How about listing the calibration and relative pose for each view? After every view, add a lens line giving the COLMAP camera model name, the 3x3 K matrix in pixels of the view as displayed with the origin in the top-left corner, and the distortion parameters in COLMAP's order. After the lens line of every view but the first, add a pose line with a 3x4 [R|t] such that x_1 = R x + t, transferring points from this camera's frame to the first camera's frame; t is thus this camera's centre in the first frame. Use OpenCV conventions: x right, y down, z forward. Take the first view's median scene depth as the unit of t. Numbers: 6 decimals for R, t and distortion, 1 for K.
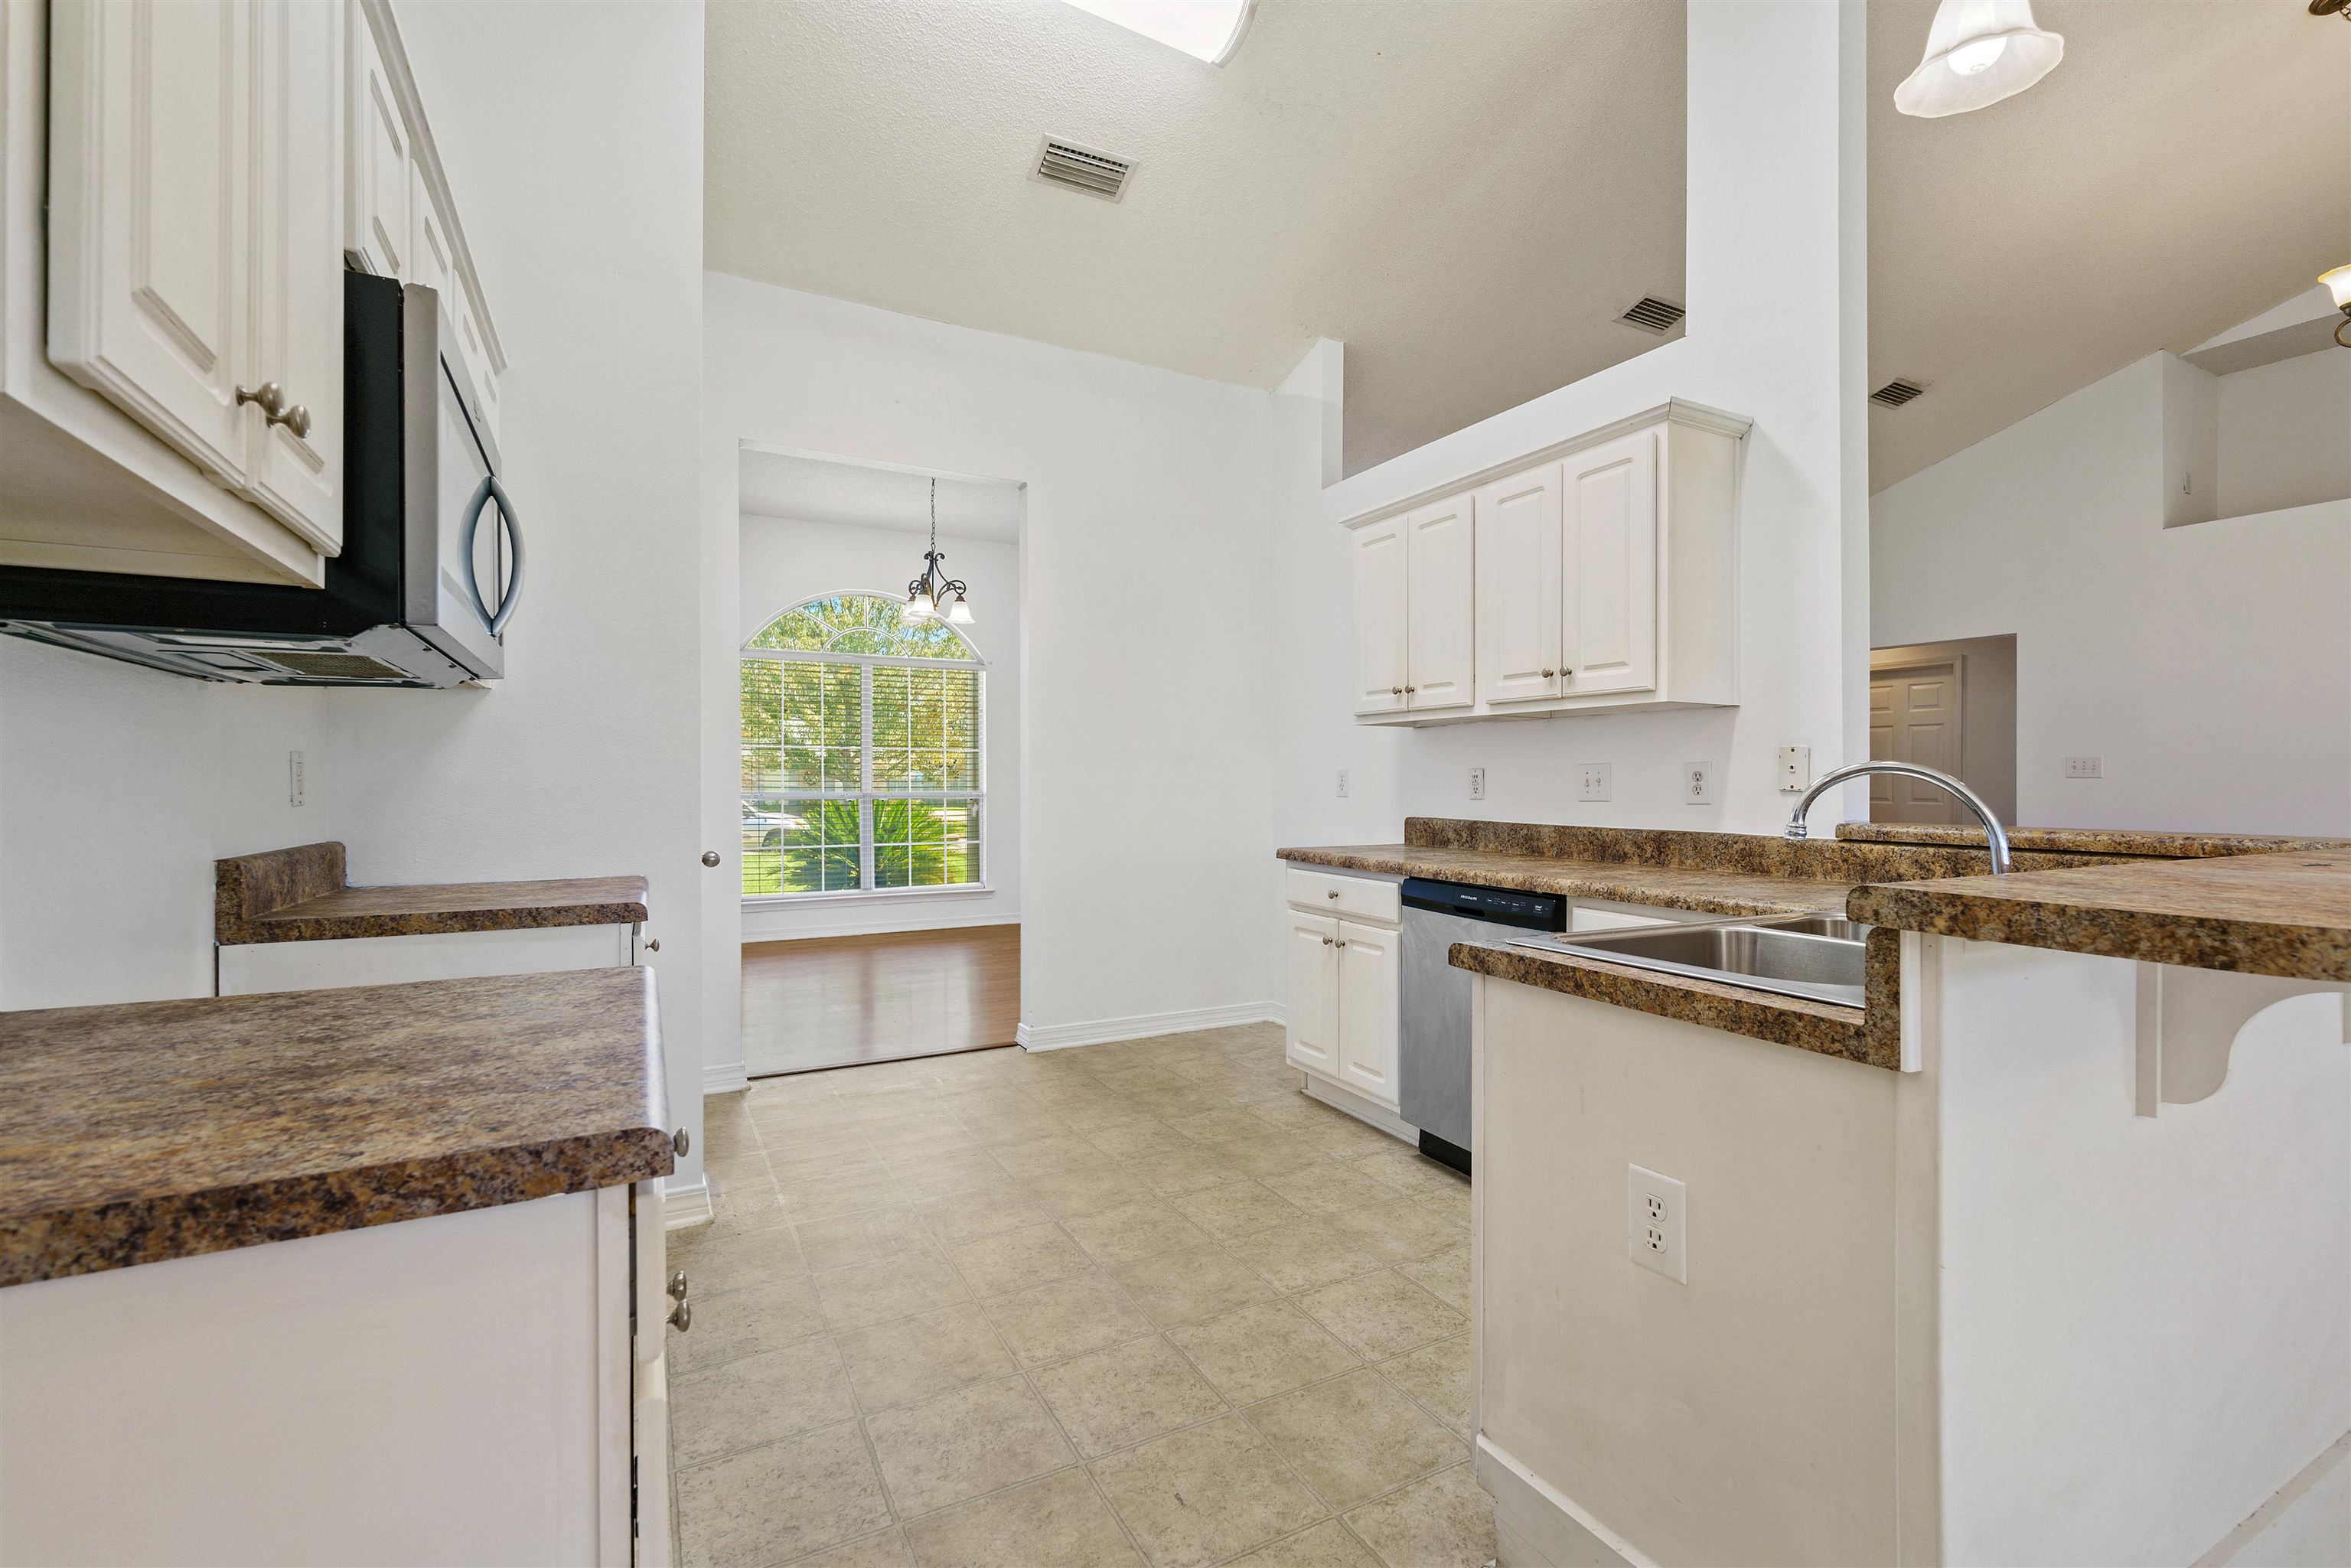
lens RADIAL K [[1011.3, 0, 1188.8], [0, 1011.3, 793.8], [0, 0, 1]] dist [-0.004642, -0.000859]
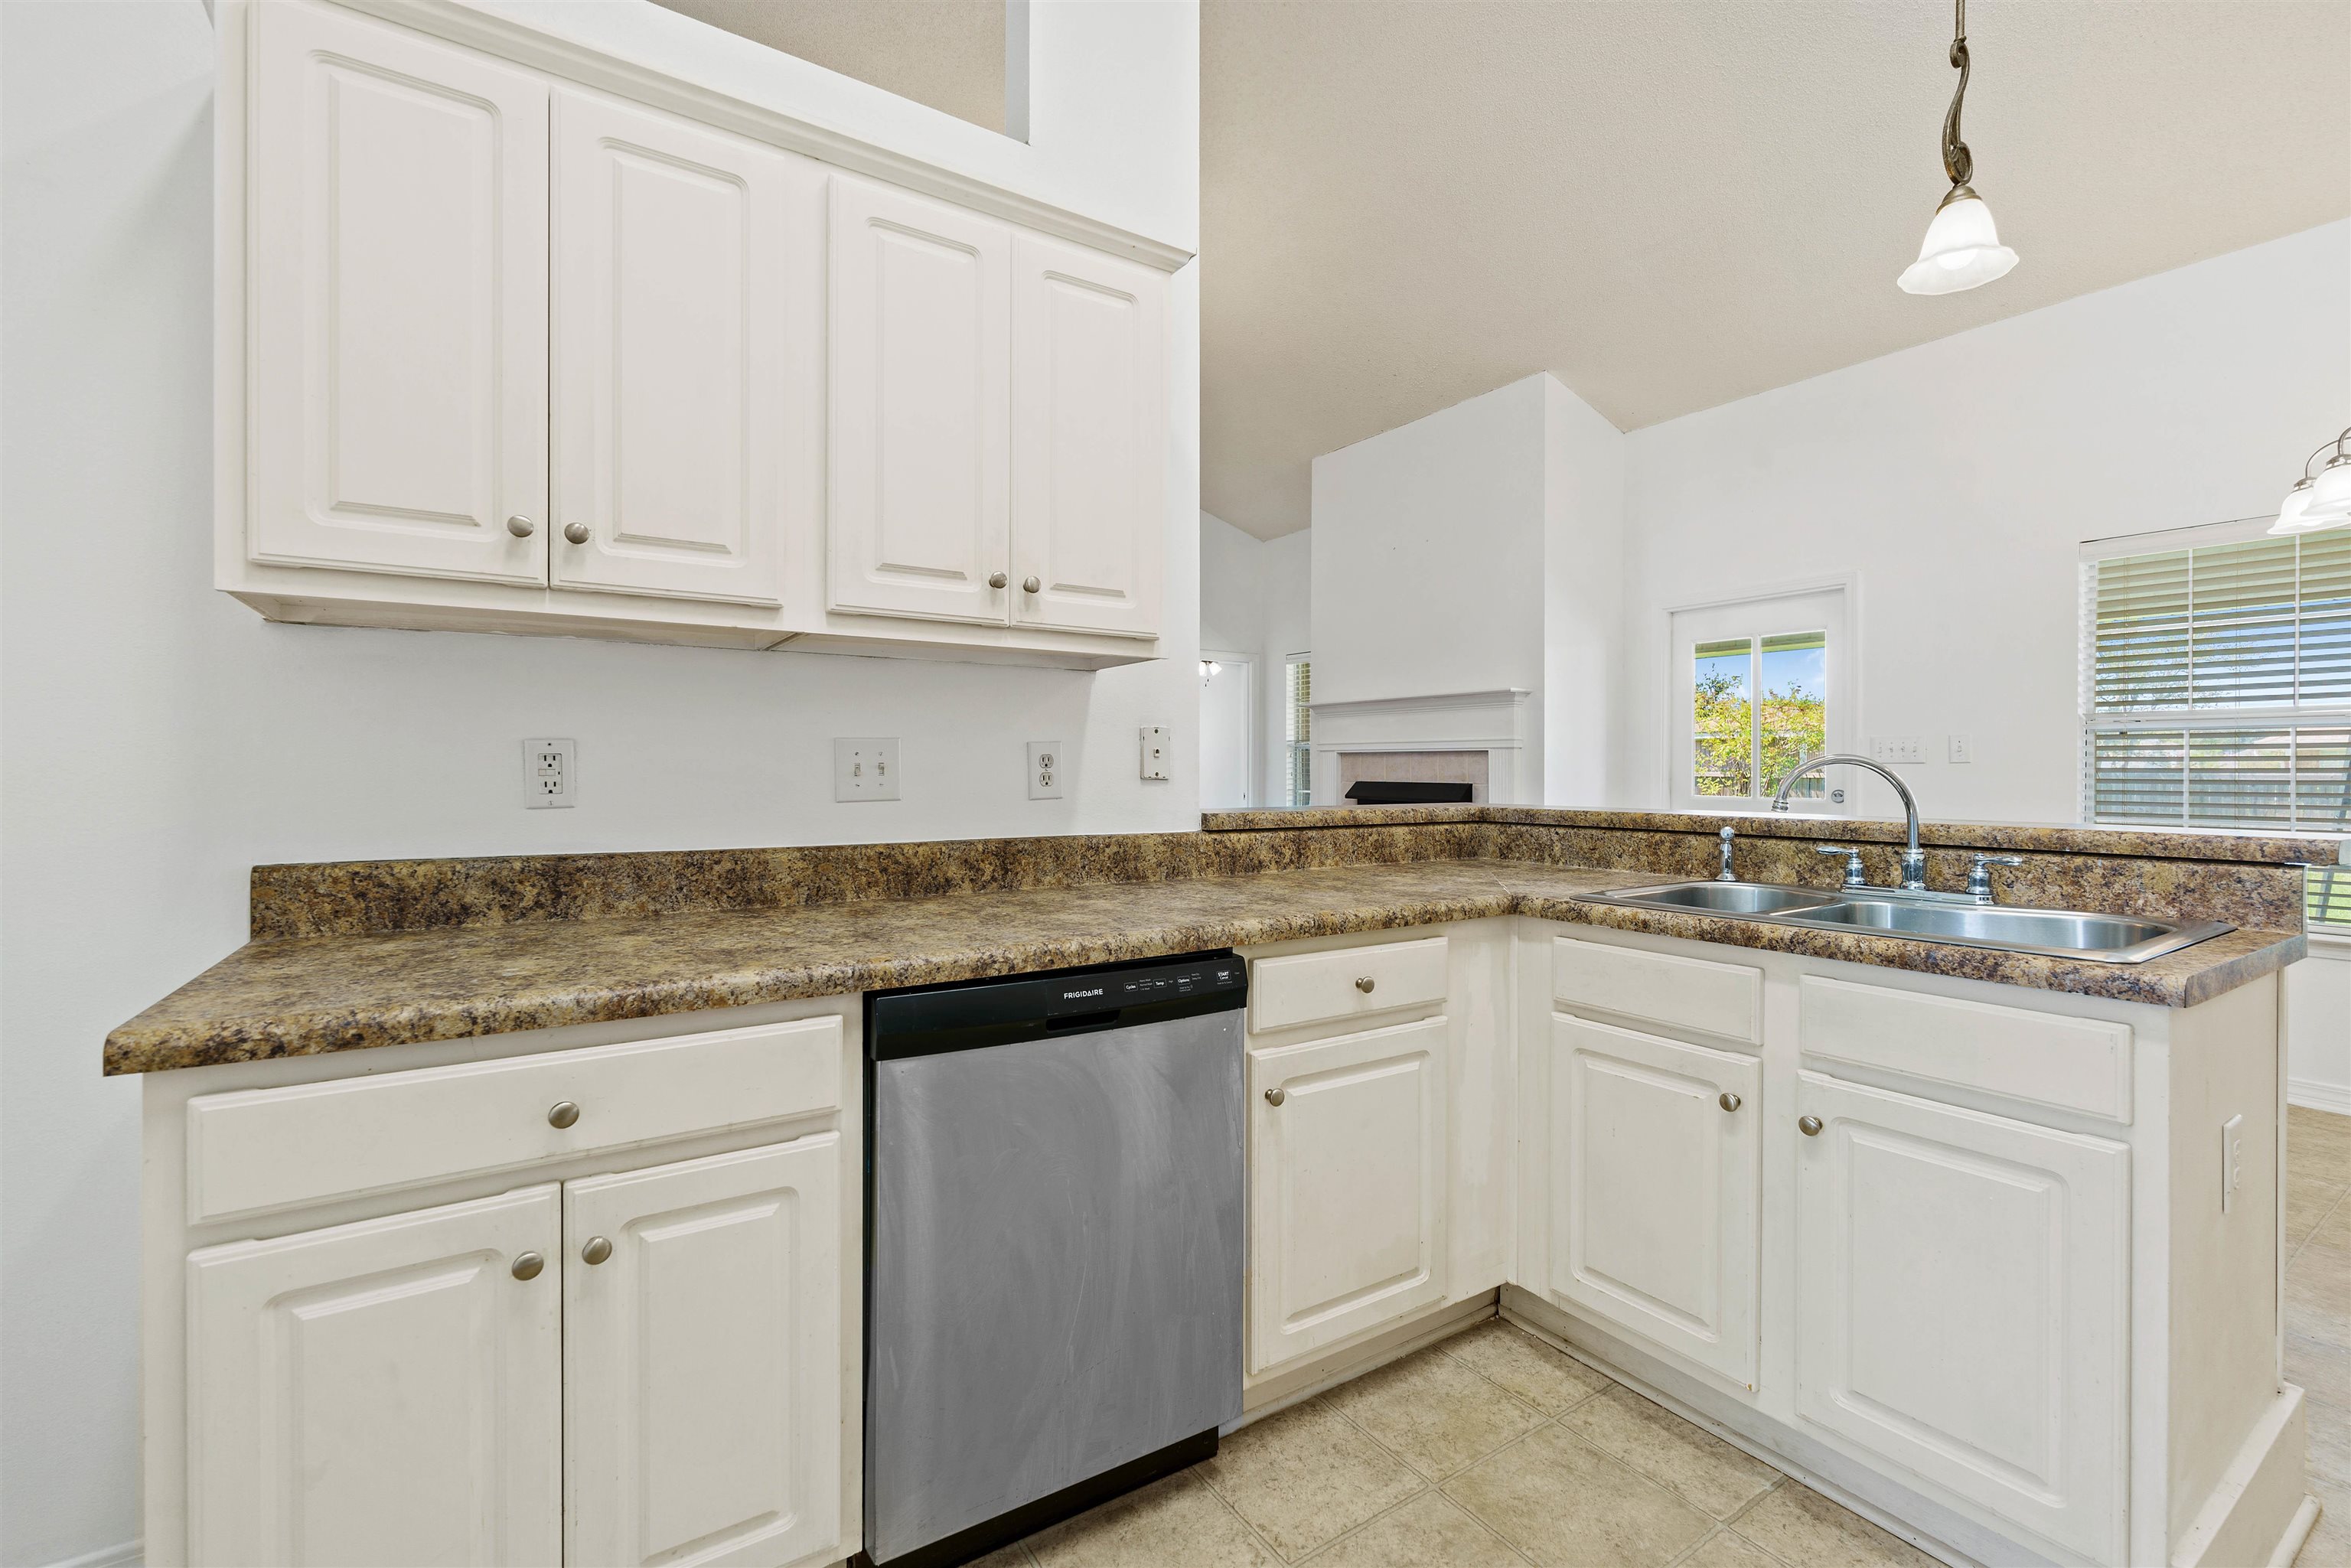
lens RADIAL K [[1011.3, 0, 1175.4], [0, 1011.3, 777.2], [0, 0, 1]] dist [-0.004642, -0.000859]
pose [[-0.102017, -0.012291, 0.994707, -0.237486], [0.008383, 0.999878, 0.013214, -0.014492], [-0.994747, 0.009686, -0.101902, 0.984175]]
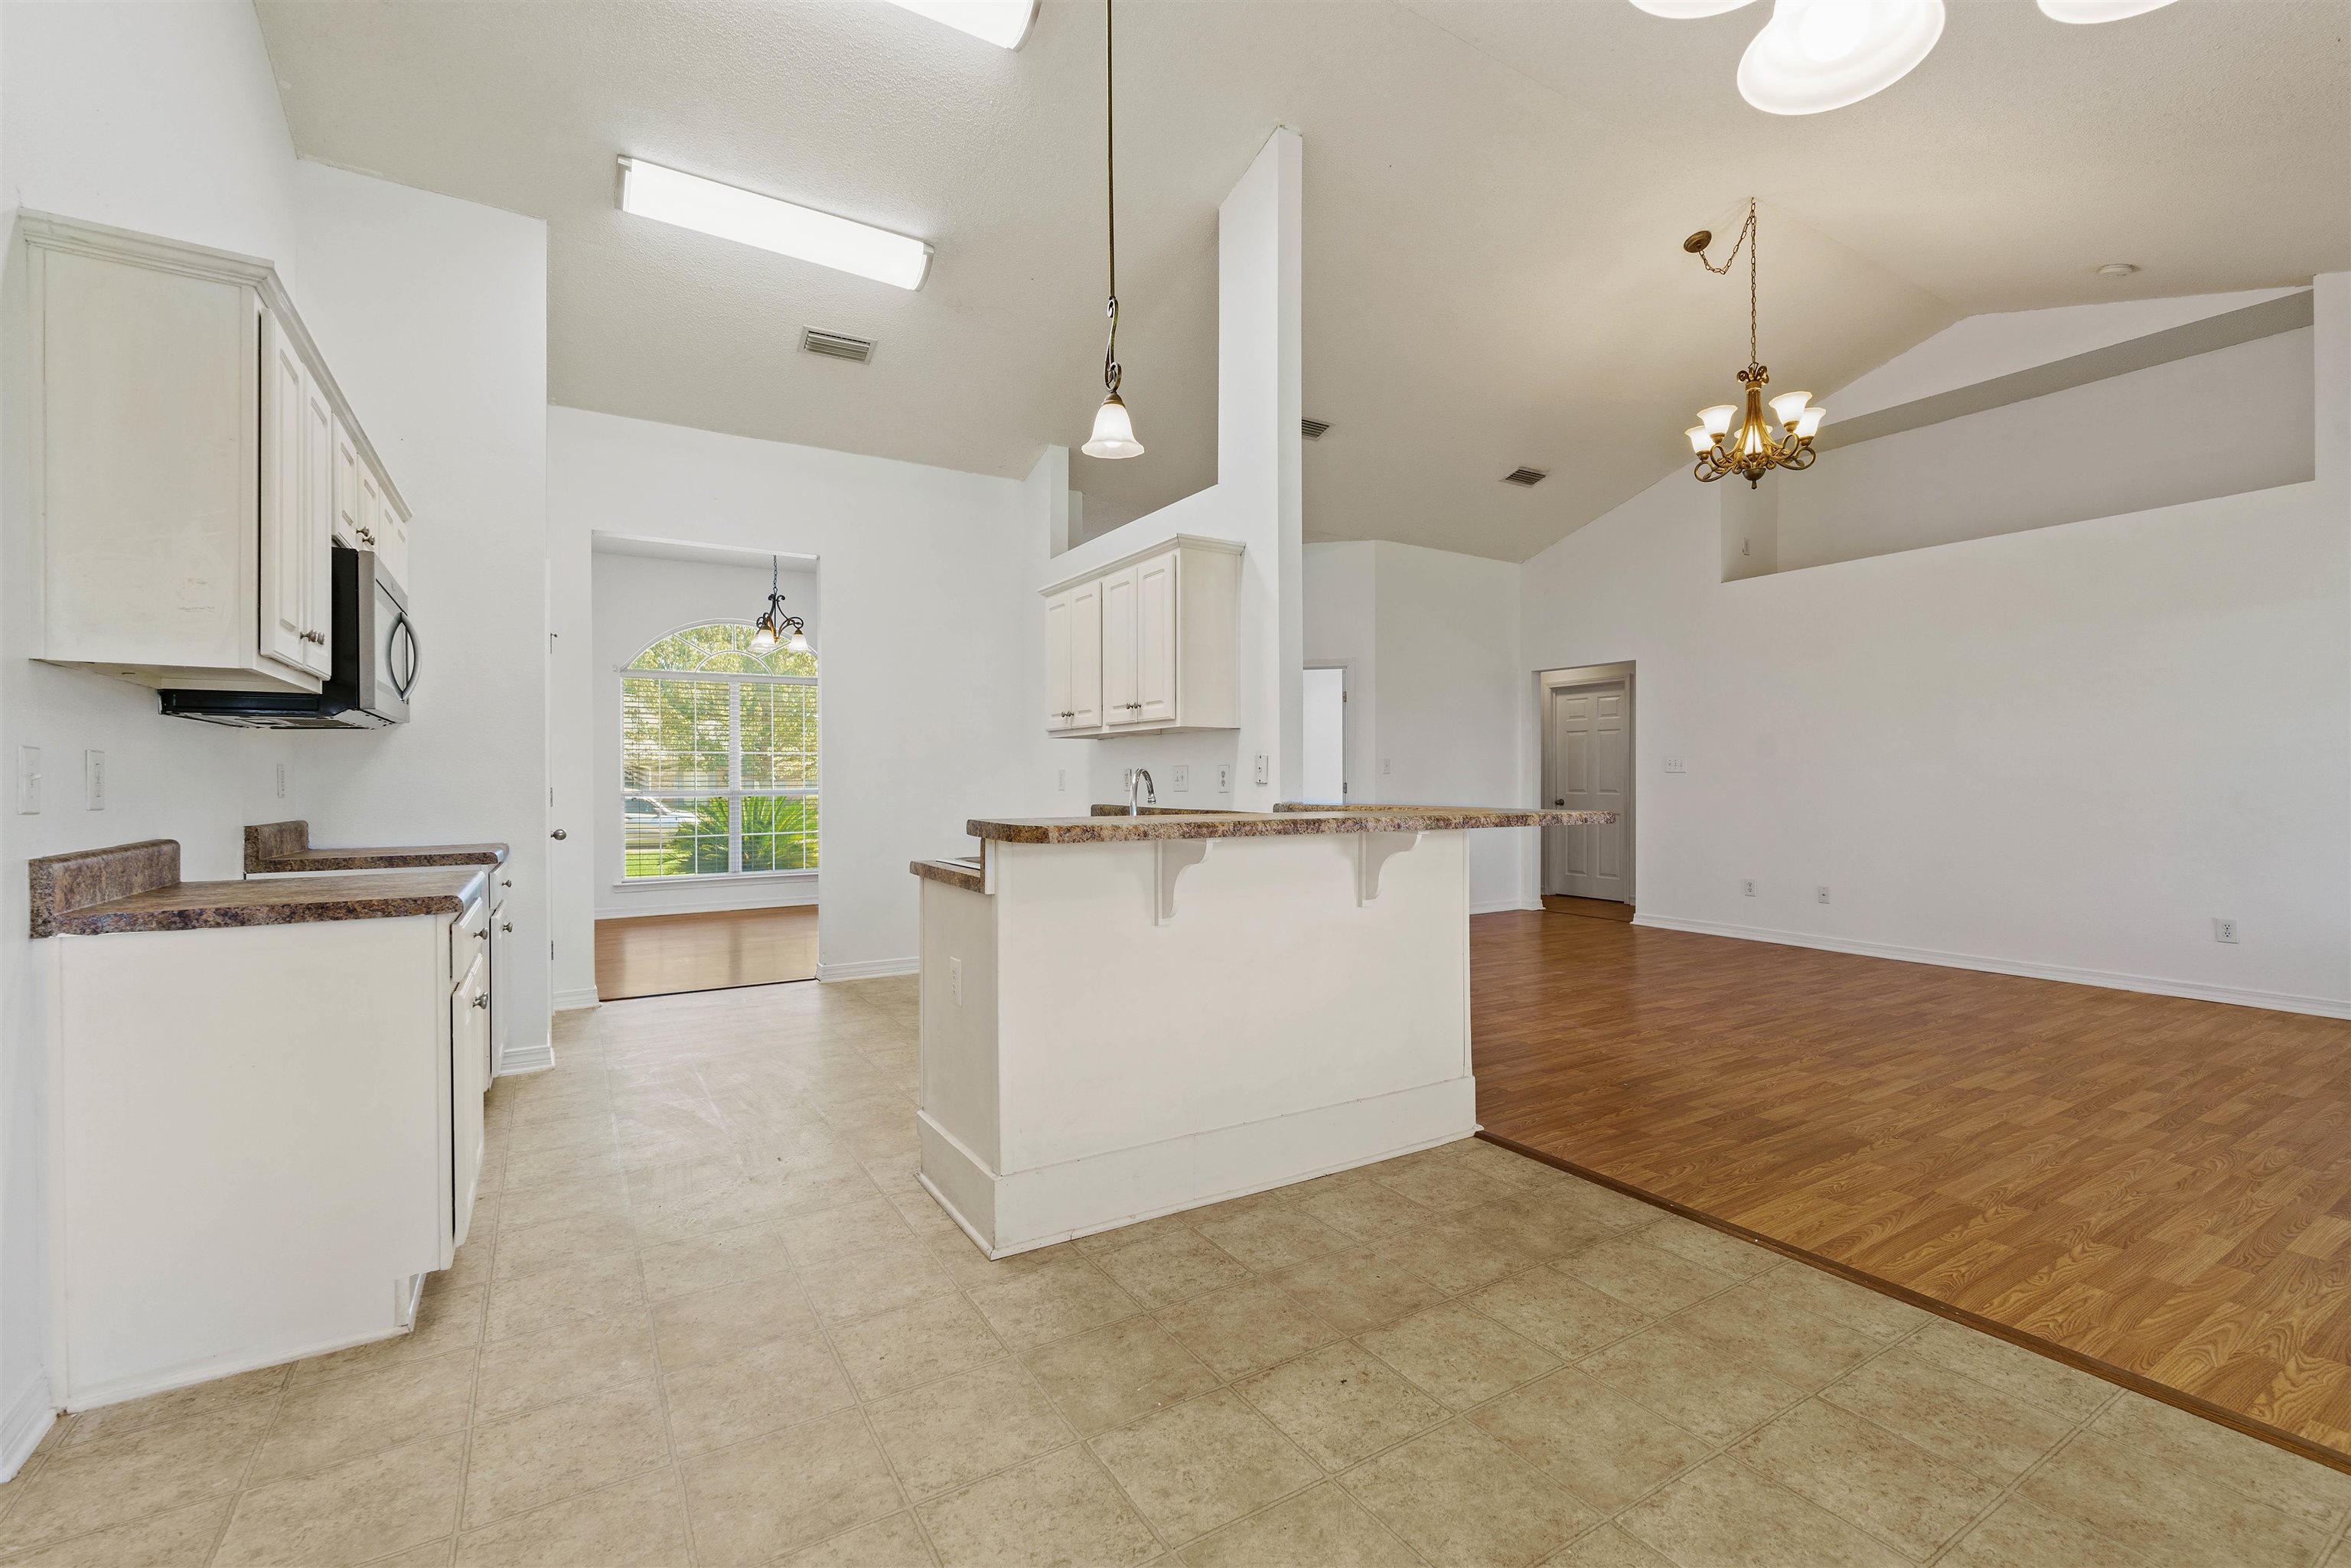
lens RADIAL K [[1011.3, 0, 1179.0], [0, 1011.3, 781.8], [0, 0, 1]] dist [-0.004642, -0.000859]
pose [[0.998767, -0.006649, 0.049188, 0.363221], [0.007097, 0.999935, -0.008956, 0.007723], [-0.049125, 0.009294, 0.998749, -0.519353]]
